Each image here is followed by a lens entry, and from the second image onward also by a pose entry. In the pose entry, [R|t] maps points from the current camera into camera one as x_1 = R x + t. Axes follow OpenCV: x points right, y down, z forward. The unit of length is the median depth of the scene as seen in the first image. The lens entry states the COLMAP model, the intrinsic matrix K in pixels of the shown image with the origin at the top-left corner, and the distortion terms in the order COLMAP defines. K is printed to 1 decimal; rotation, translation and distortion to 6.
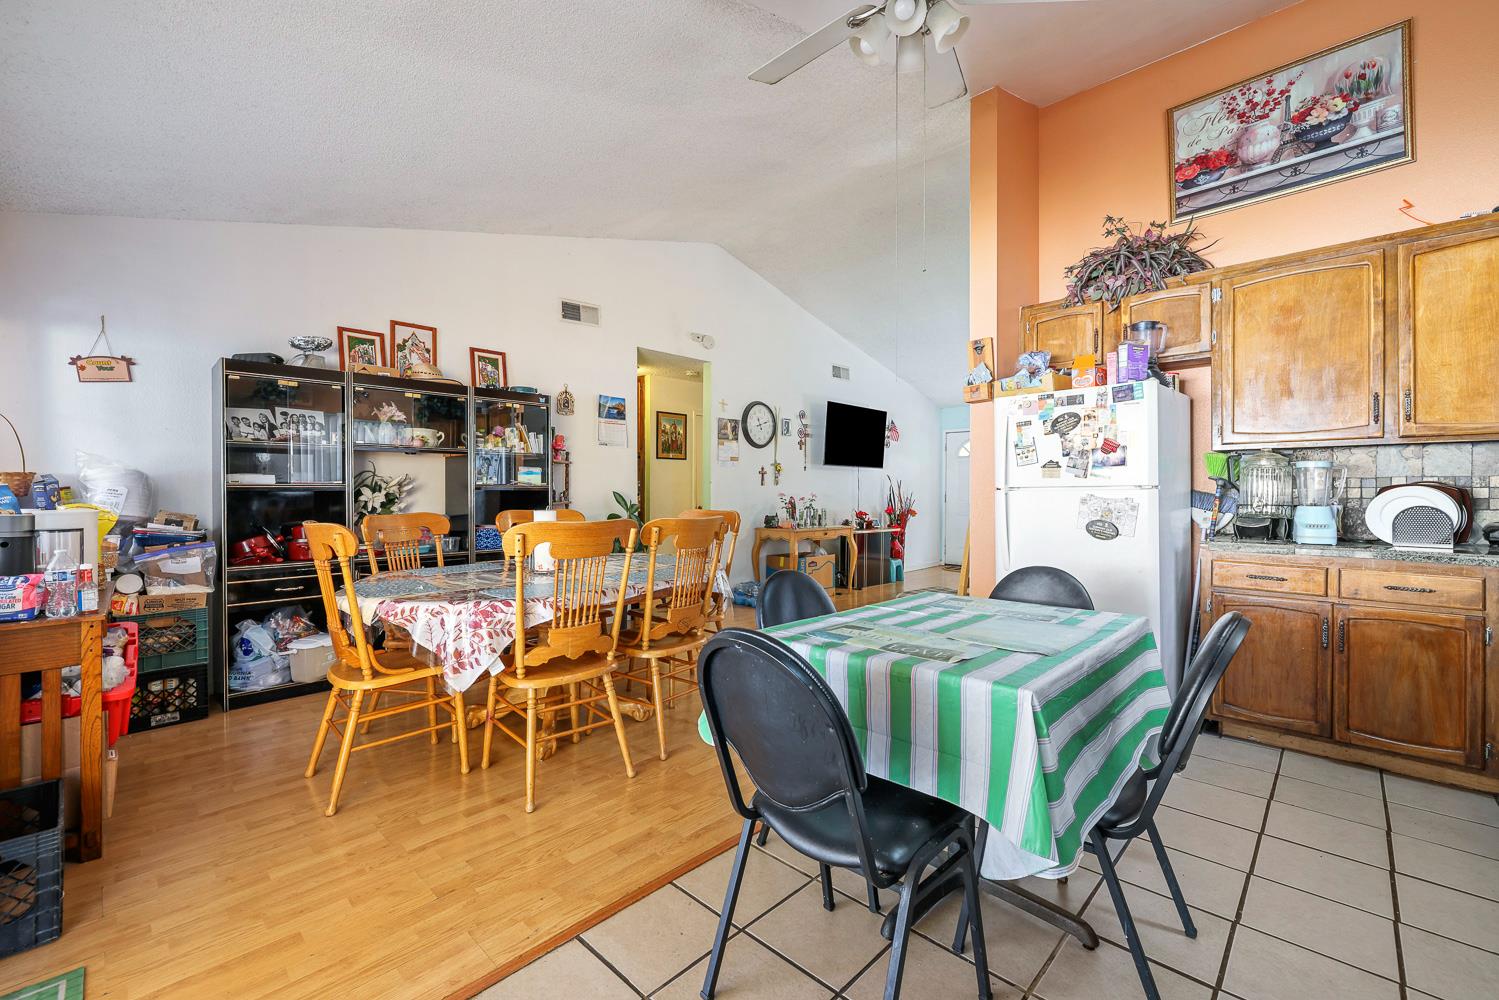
lens RADIAL K [[628.2, 0, 751.4], [0, 628.2, 494.3], [0, 0, 1]] dist [-0.000838, 0.000081]
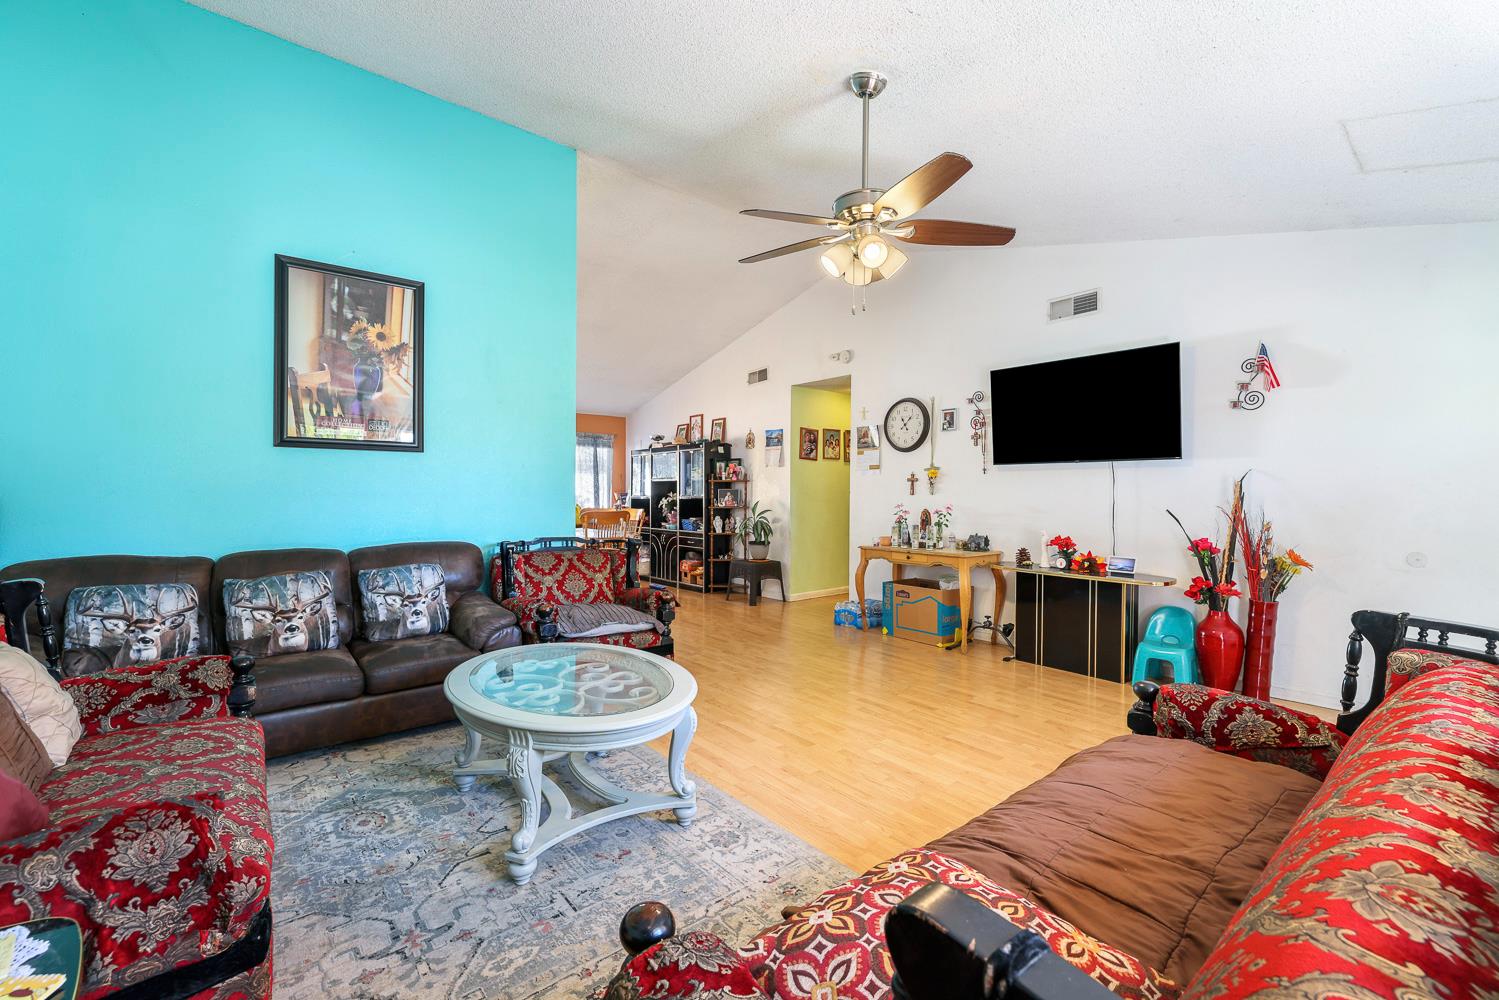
lens RADIAL K [[628.2, 0, 751.4], [0, 628.2, 494.3], [0, 0, 1]] dist [-0.000838, 0.000081]
pose [[-0.113166, -0.003388, -0.993570, 1.742321], [-0.009787, 0.999949, -0.002296, -0.021267], [0.993528, 0.009464, -0.113194, 1.721411]]
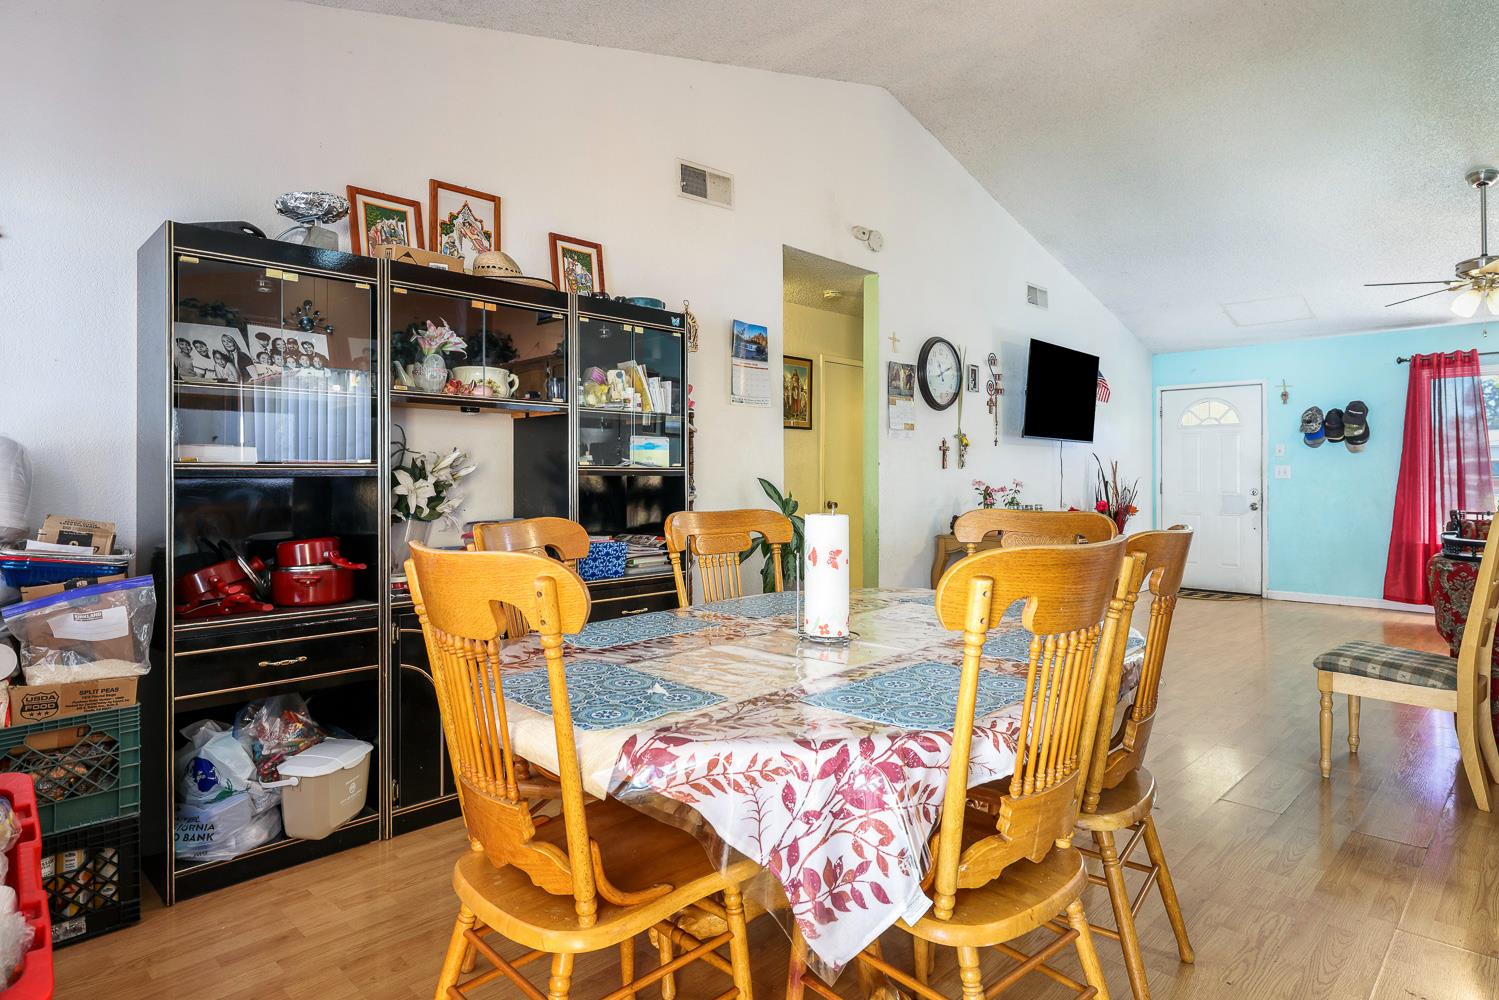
lens RADIAL K [[836.9, 0, 757.4], [0, 836.9, 470.7], [0, 0, 1]] dist [0.000359, 0.000446]
pose [[0.999980, -0.002307, -0.005960, -0.326576], [0.002216, 0.999881, -0.015260, 0.001077], [0.005994, 0.015246, 0.999866, 0.290052]]
